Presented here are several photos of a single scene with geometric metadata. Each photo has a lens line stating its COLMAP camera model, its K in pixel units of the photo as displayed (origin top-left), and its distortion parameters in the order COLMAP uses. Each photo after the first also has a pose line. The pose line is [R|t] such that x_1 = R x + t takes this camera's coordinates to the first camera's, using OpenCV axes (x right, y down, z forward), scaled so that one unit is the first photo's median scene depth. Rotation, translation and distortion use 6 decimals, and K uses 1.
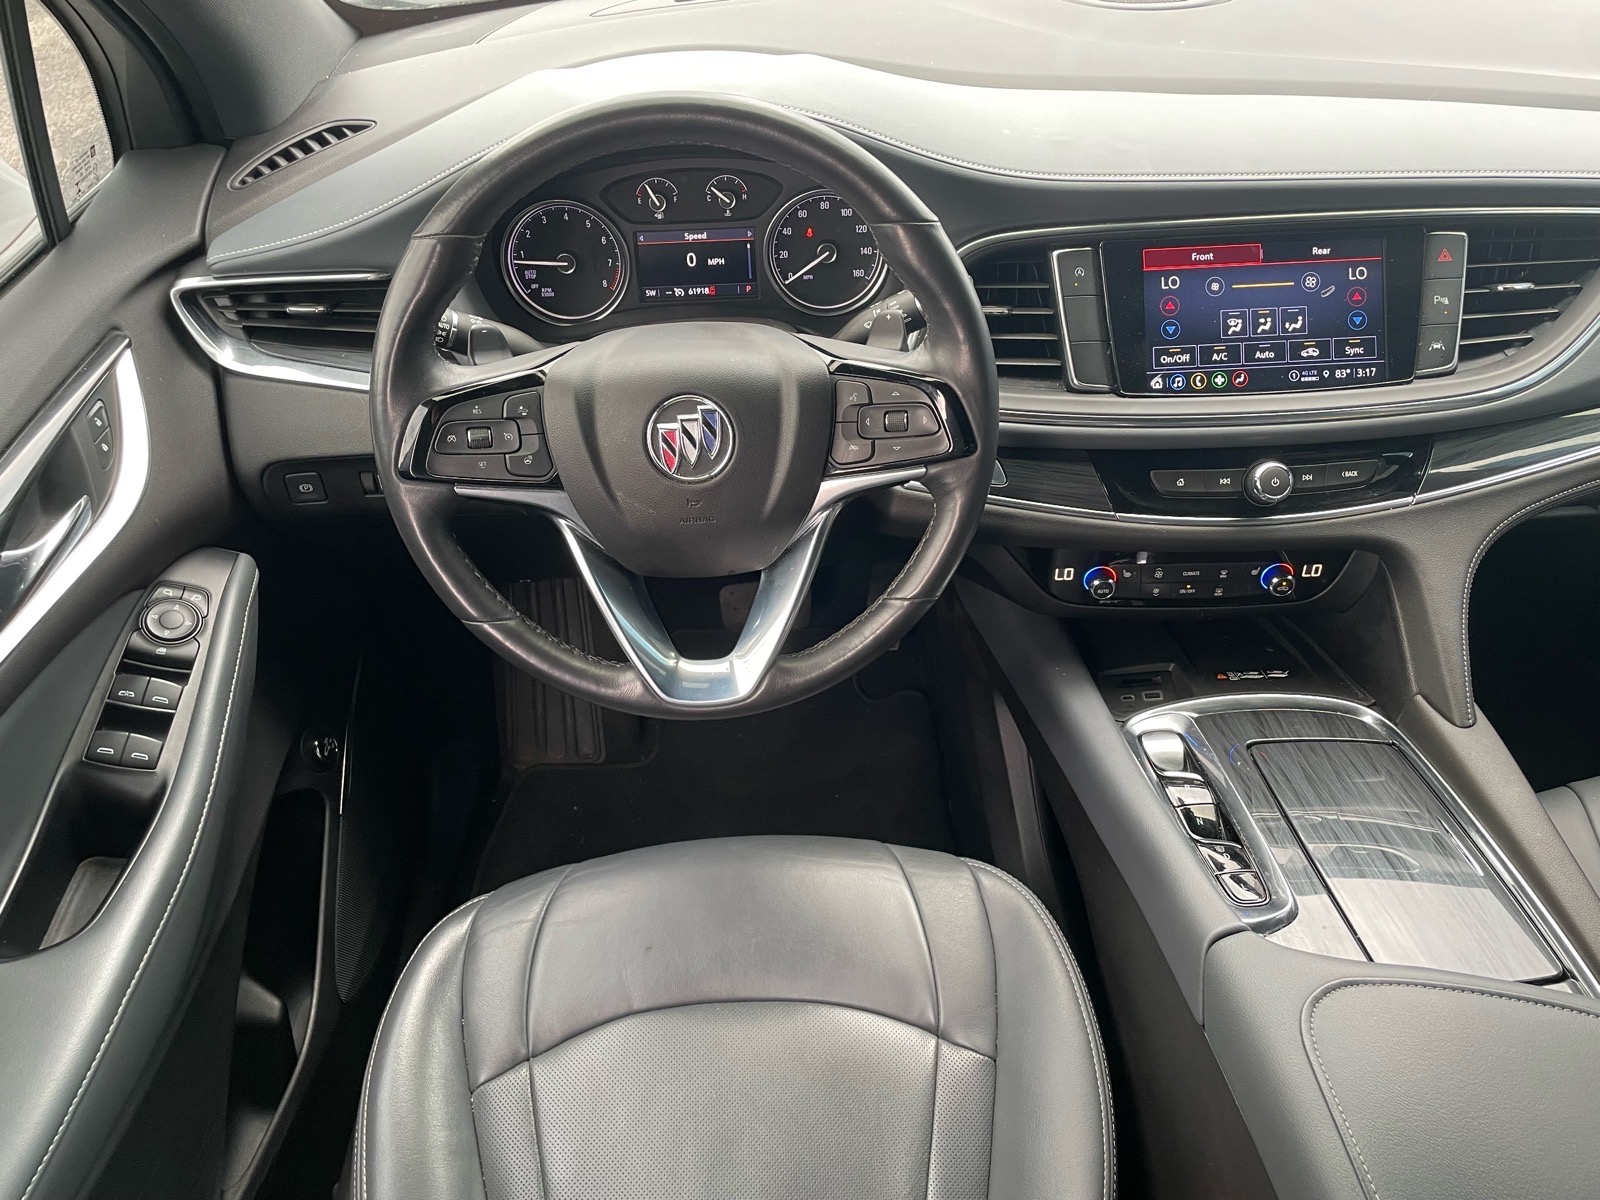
lens RADIAL K [[1197.5, 0, 800.0], [0, 1197.5, 600.0], [0, 0, 1]] dist [0.073400, -0.100129]
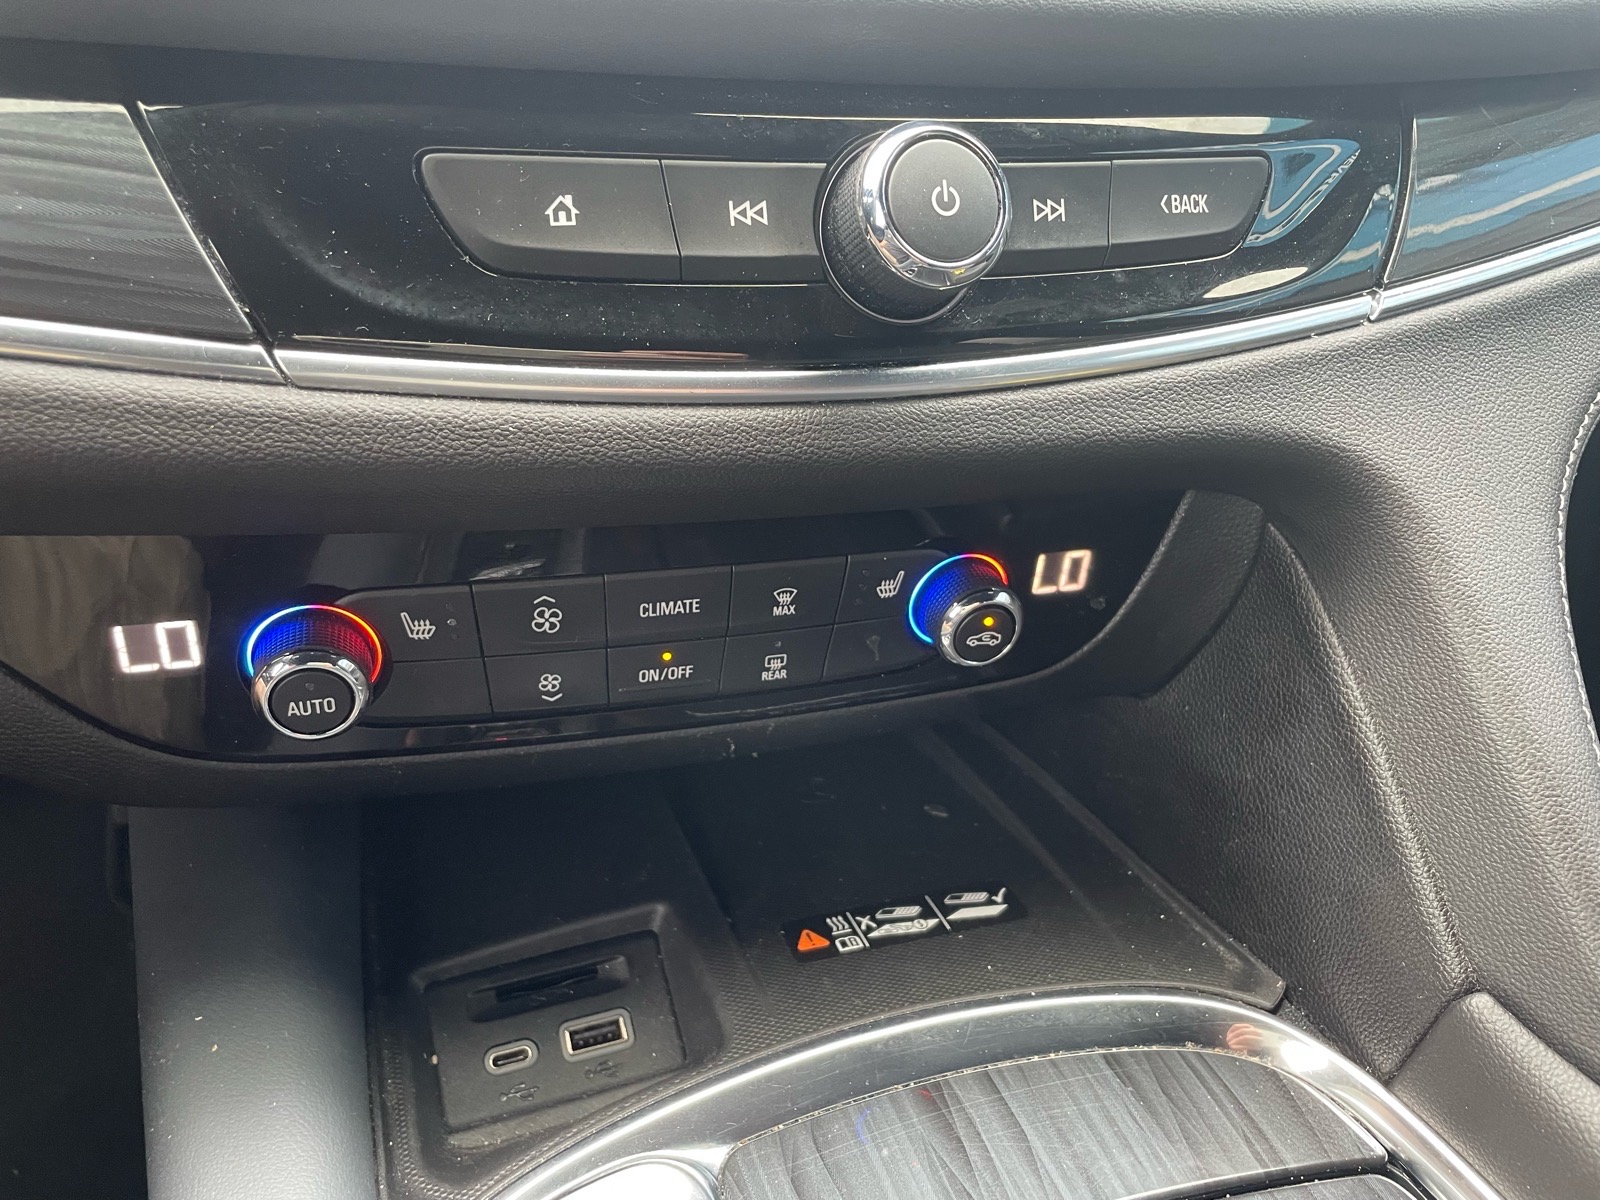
lens RADIAL K [[1271.3, 0, 800.0], [0, 1271.3, 600.0], [0, 0, 1]] dist [0.100893, -0.128122]
pose [[0.949312, -0.066239, 0.307276, 0.280146], [0.079028, 0.996440, -0.029352, -0.013983], [-0.304238, 0.052147, 0.951168, 0.763317]]
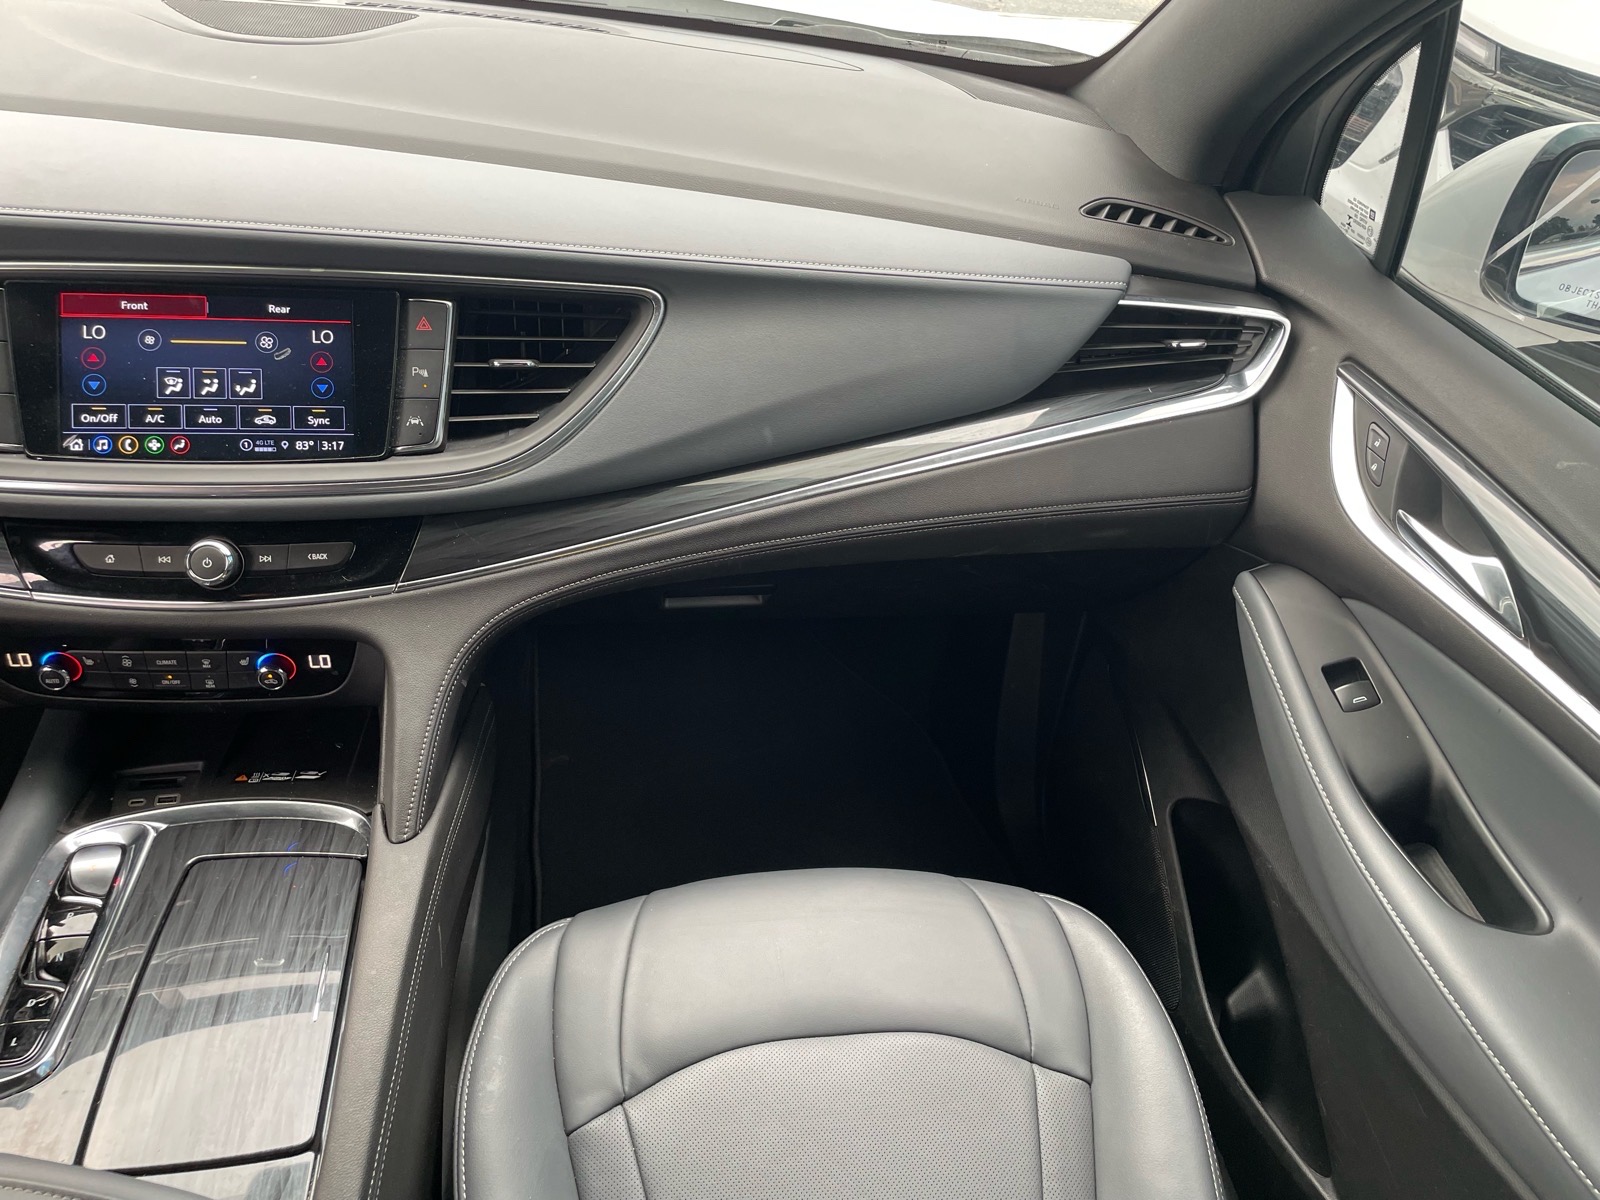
lens RADIAL K [[1197.5, 0, 800.0], [0, 1197.5, 600.0], [0, 0, 1]] dist [0.073400, -0.100129]
pose [[0.987428, 0.028479, 0.155482, 0.675888], [-0.021355, 0.998652, -0.047300, -0.037412], [-0.156619, 0.043385, 0.986706, 0.059103]]
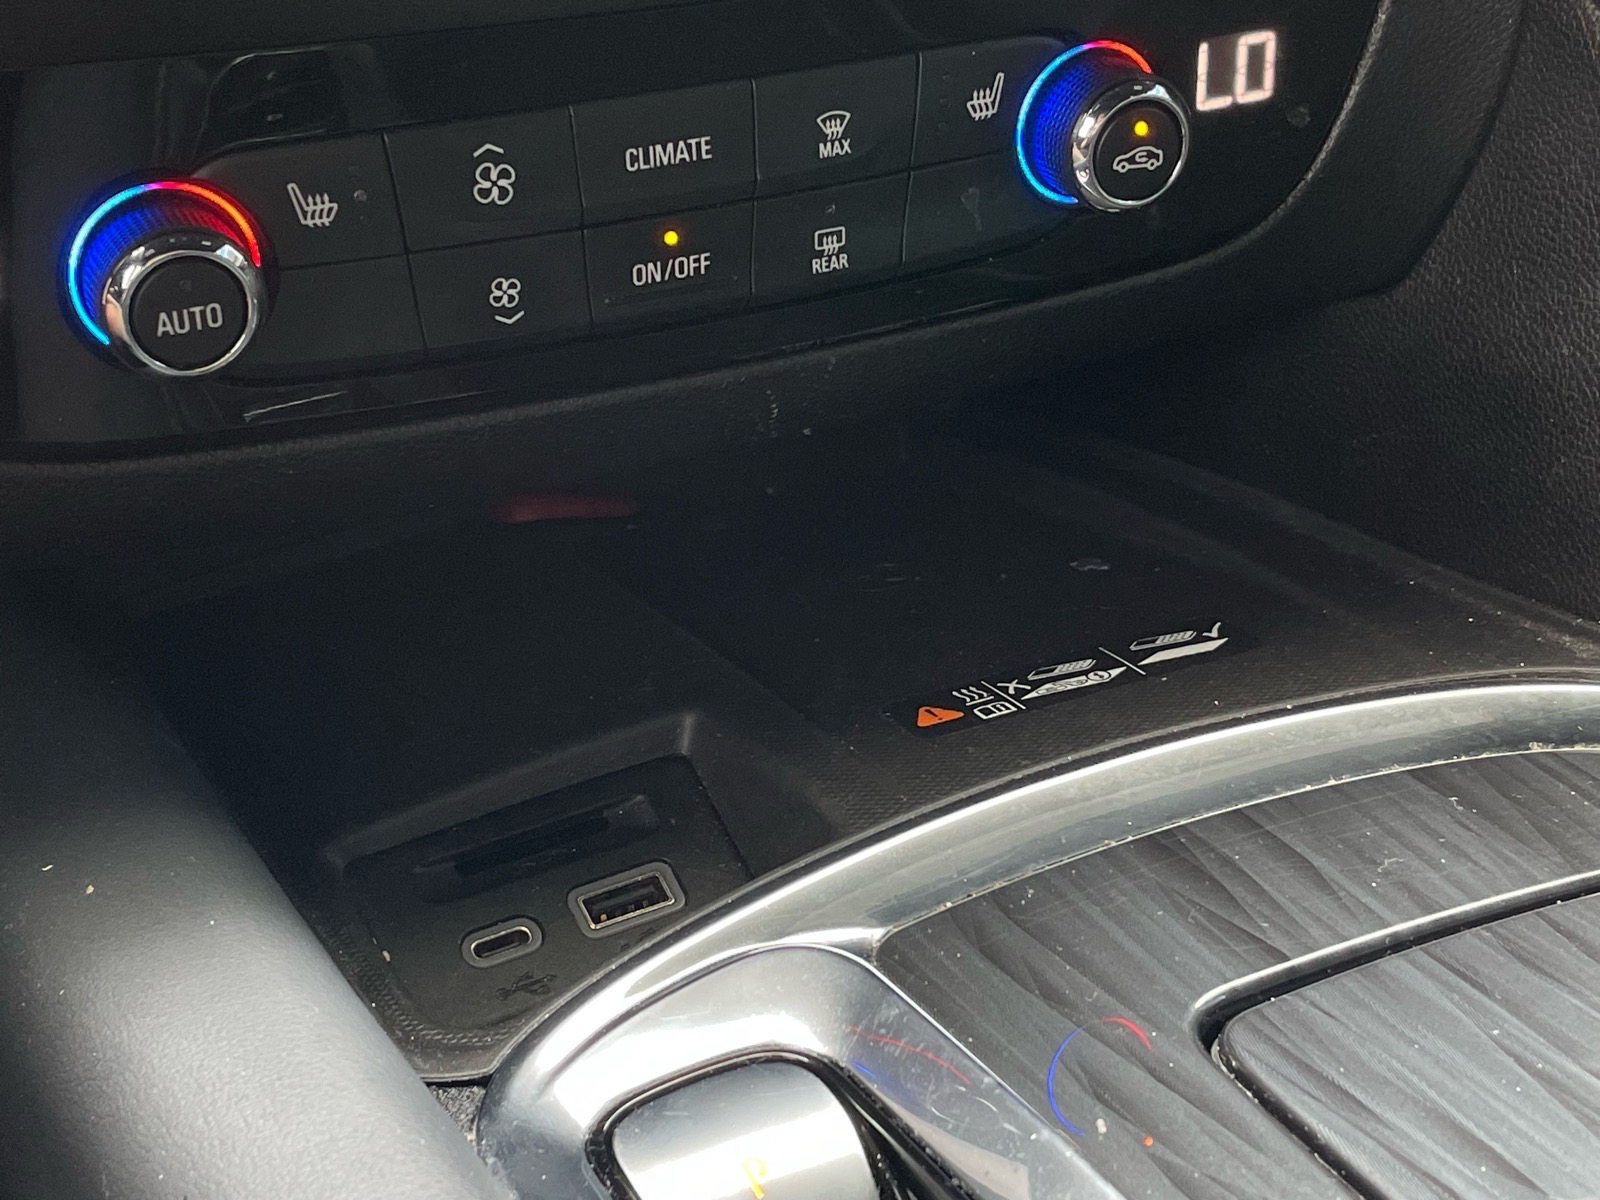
lens RADIAL K [[2619.2, 0, 800.0], [0, 2619.2, 600.0], [0, 0, 1]] dist [0.109387, -0.186467]
pose [[0.914896, -0.191091, 0.355596, 0.203337], [0.226854, 0.971996, -0.061330, 0.073305], [-0.333919, 0.136779, 0.932625, 0.678555]]
